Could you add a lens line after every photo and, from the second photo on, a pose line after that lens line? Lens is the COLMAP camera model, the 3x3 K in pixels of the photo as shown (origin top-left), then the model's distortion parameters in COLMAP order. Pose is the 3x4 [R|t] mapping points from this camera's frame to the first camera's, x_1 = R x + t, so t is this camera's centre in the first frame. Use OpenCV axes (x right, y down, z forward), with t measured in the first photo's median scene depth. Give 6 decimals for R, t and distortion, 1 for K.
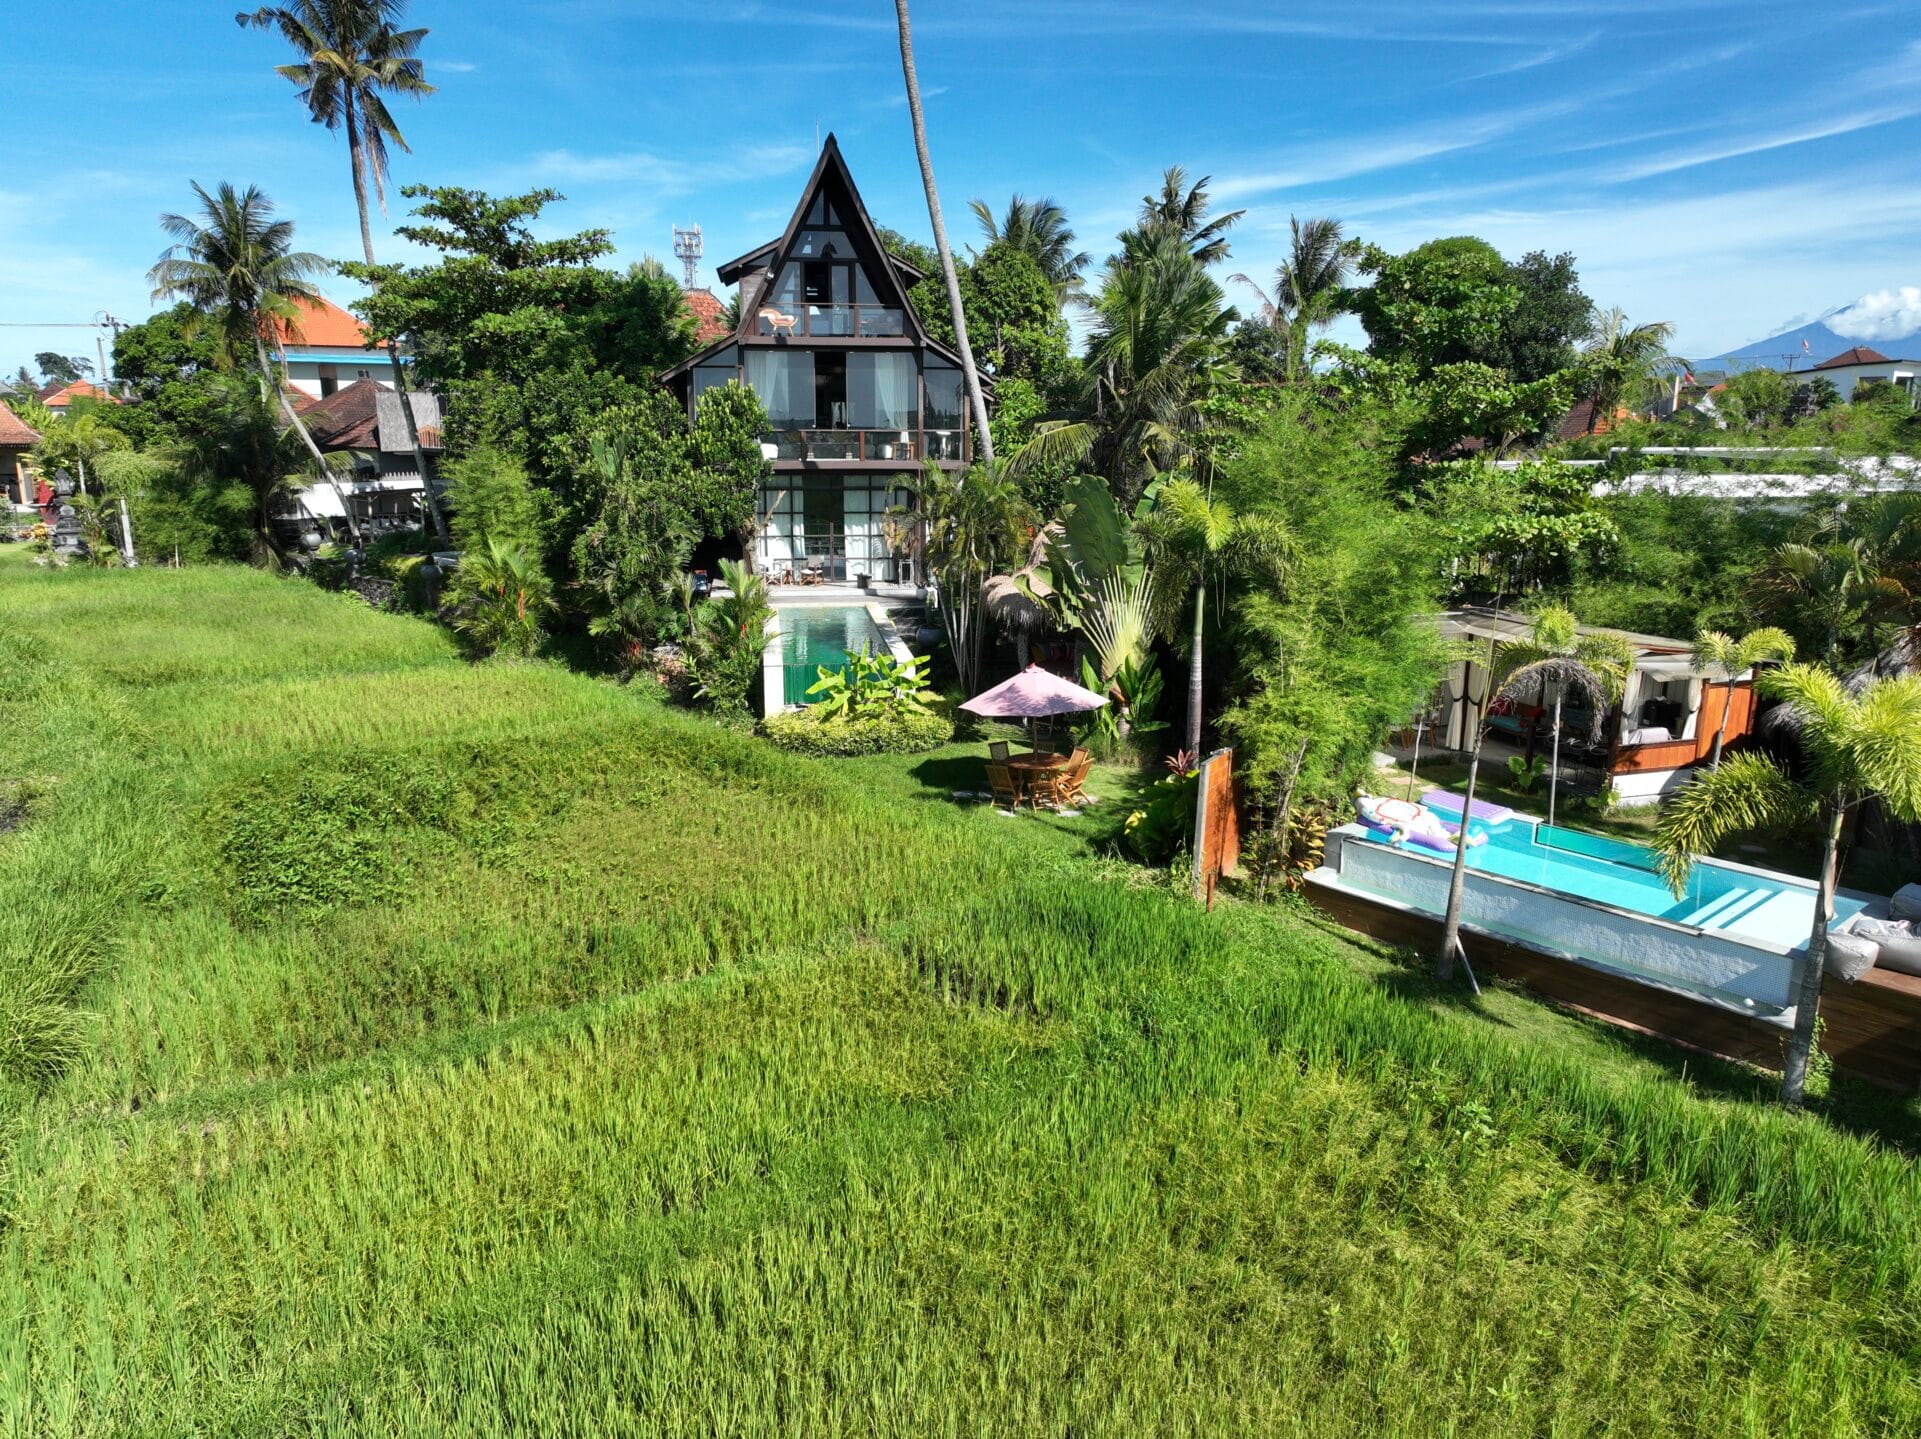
lens RADIAL K [[1335.0, 0, 969.9], [0, 1335.0, 722.4], [0, 0, 1]] dist [-0.002004, 0.014319]
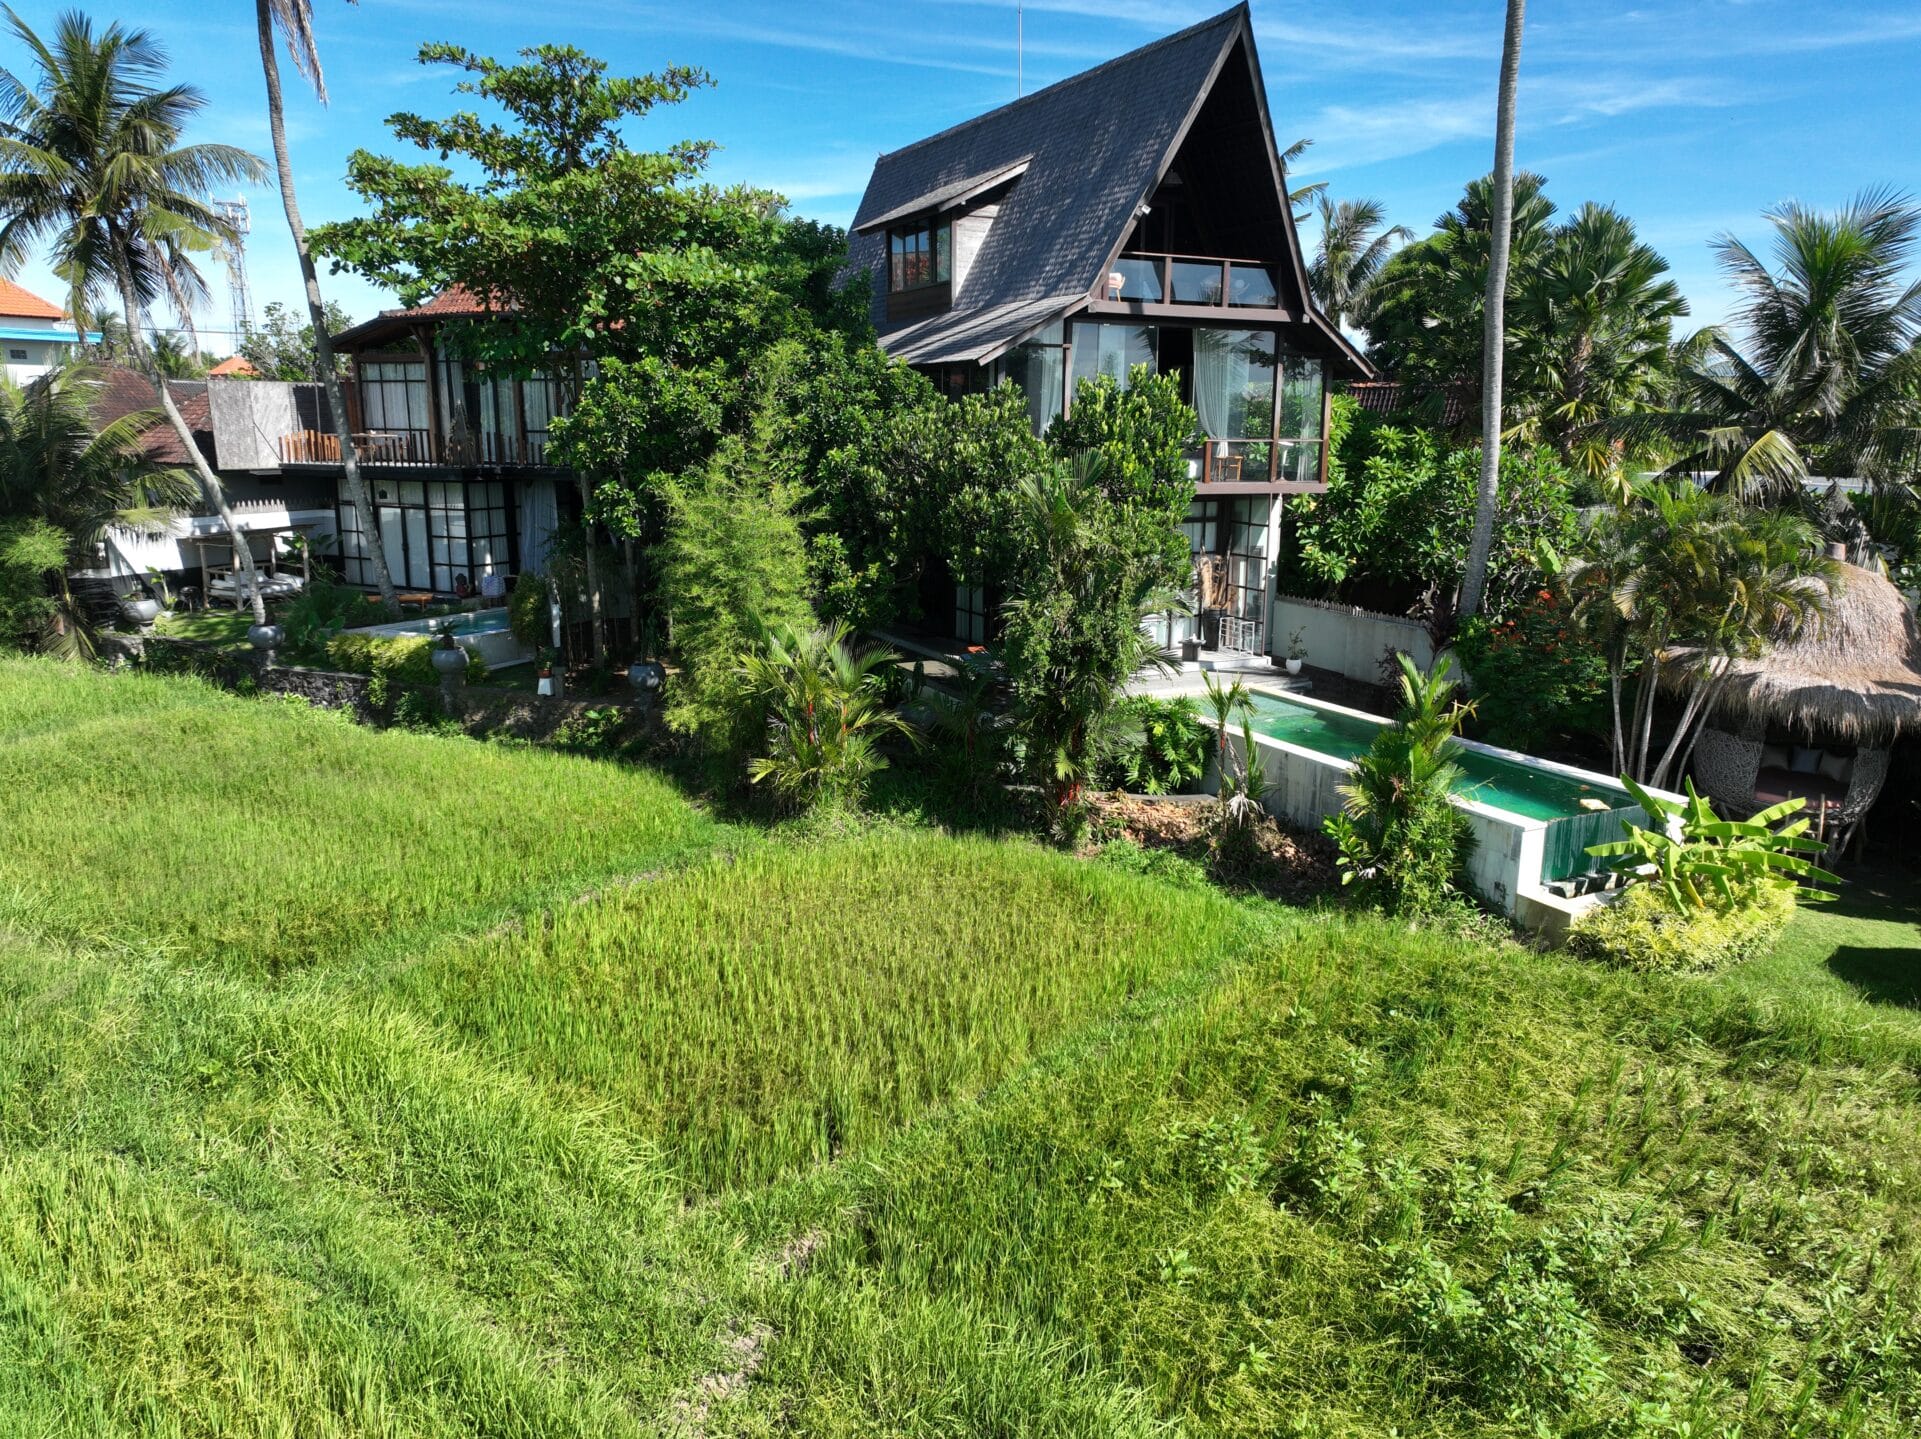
lens RADIAL K [[1335.0, 0, 956.9], [0, 1335.0, 719.9], [0, 0, 1]] dist [-0.002004, 0.014319]
pose [[0.950409, -0.063804, 0.304388, -0.324523], [0.065333, 0.997850, 0.005172, -0.062628], [-0.304063, 0.014971, 0.952534, 0.277780]]
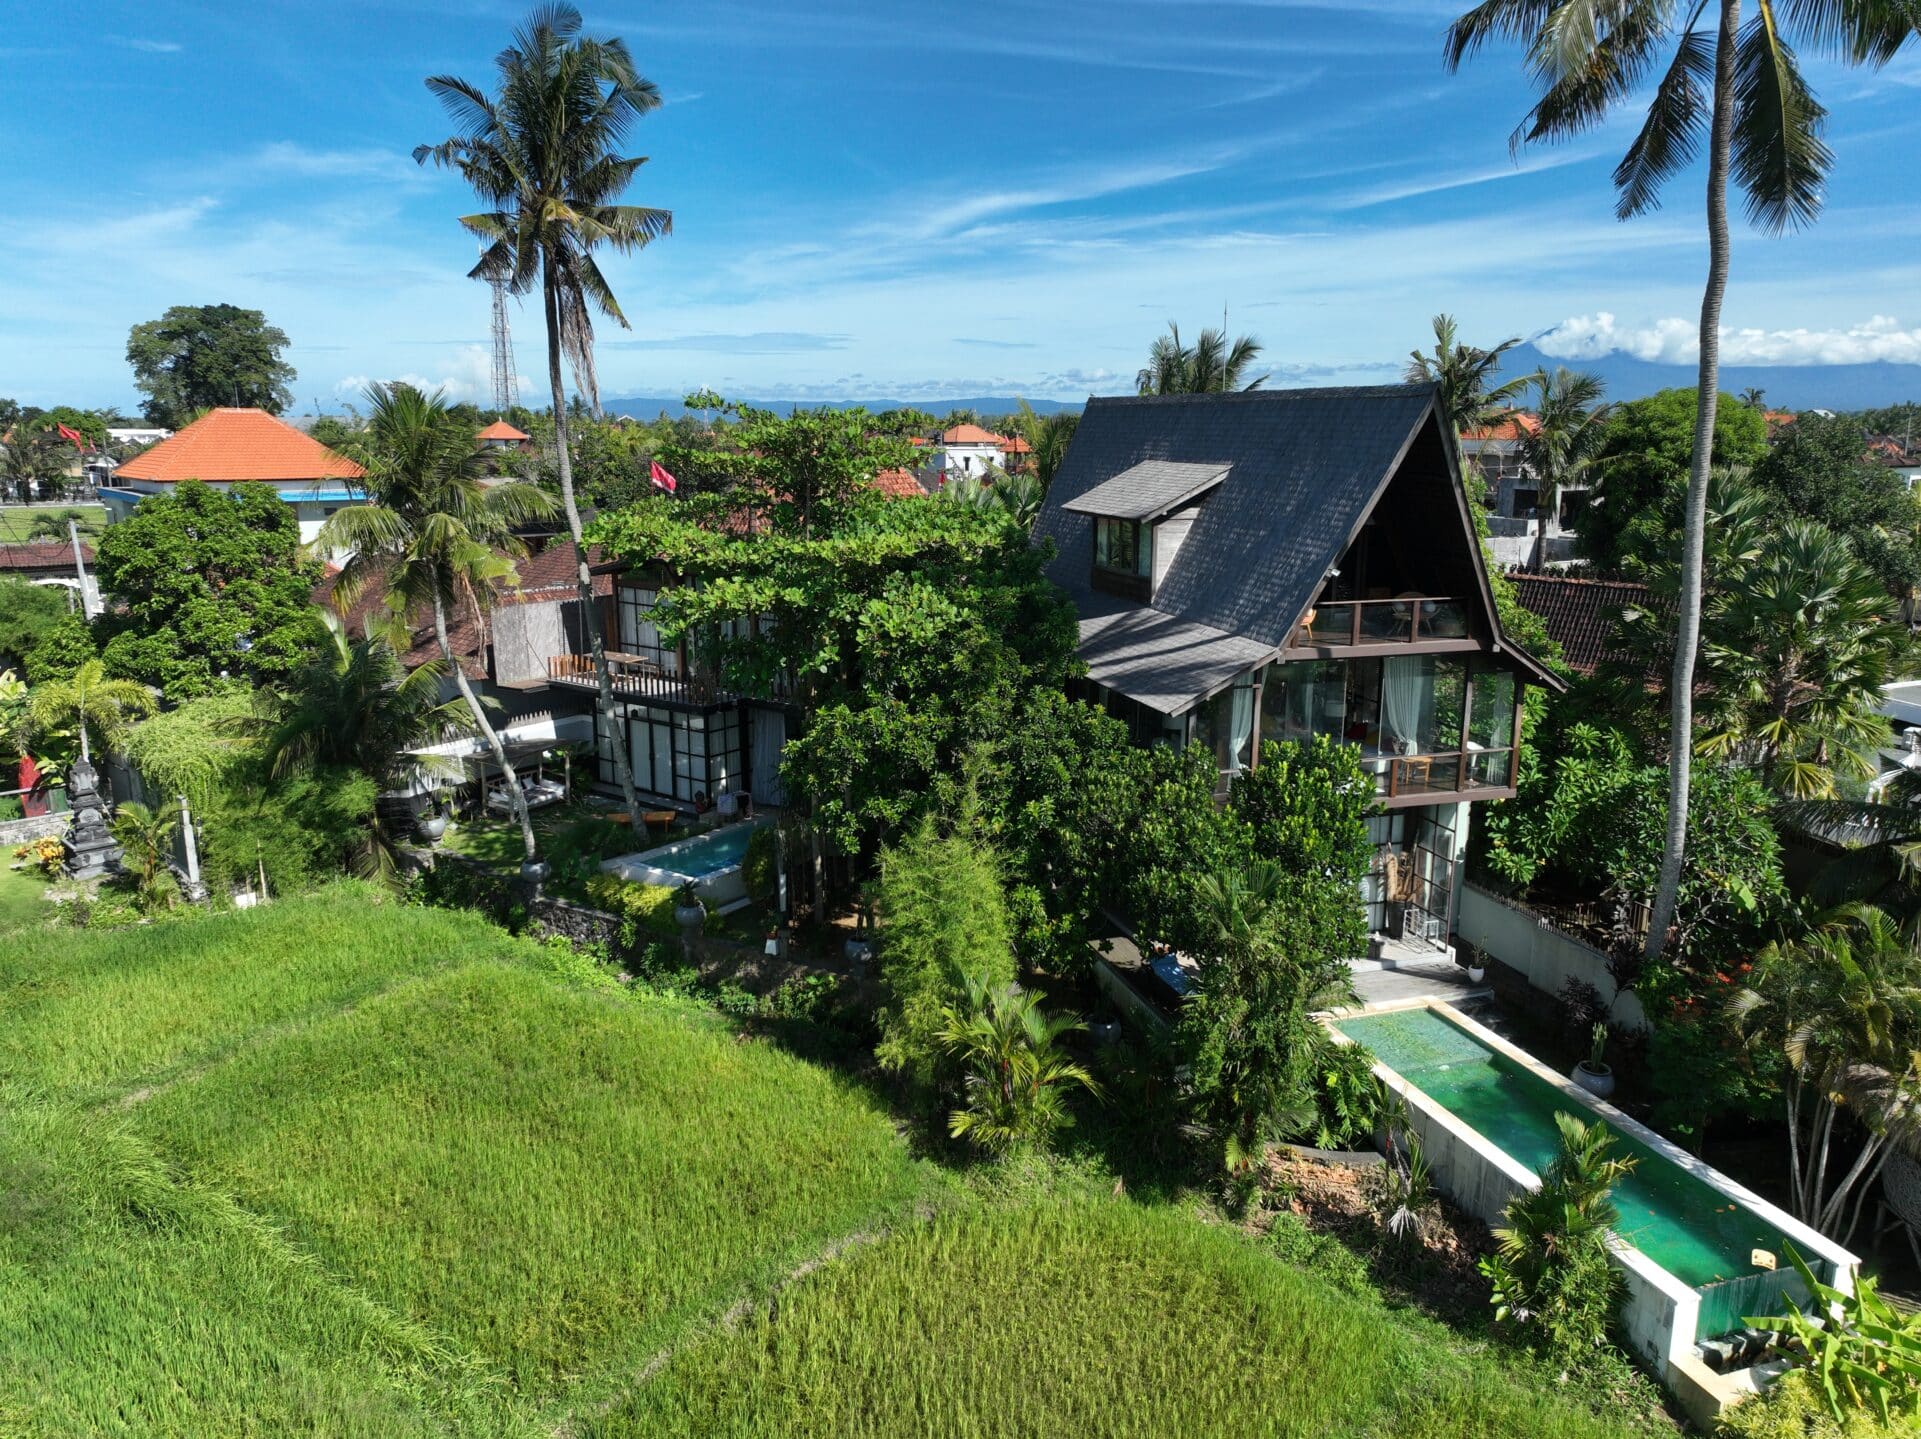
lens RADIAL K [[1335.0, 0, 960.4], [0, 1335.0, 710.9], [0, 0, 1]] dist [-0.002004, 0.014319]
pose [[0.986893, -0.032289, 0.158113, -0.325208], [0.034586, 0.999332, -0.011796, -0.183483], [-0.157626, 0.017110, 0.987351, 0.233604]]
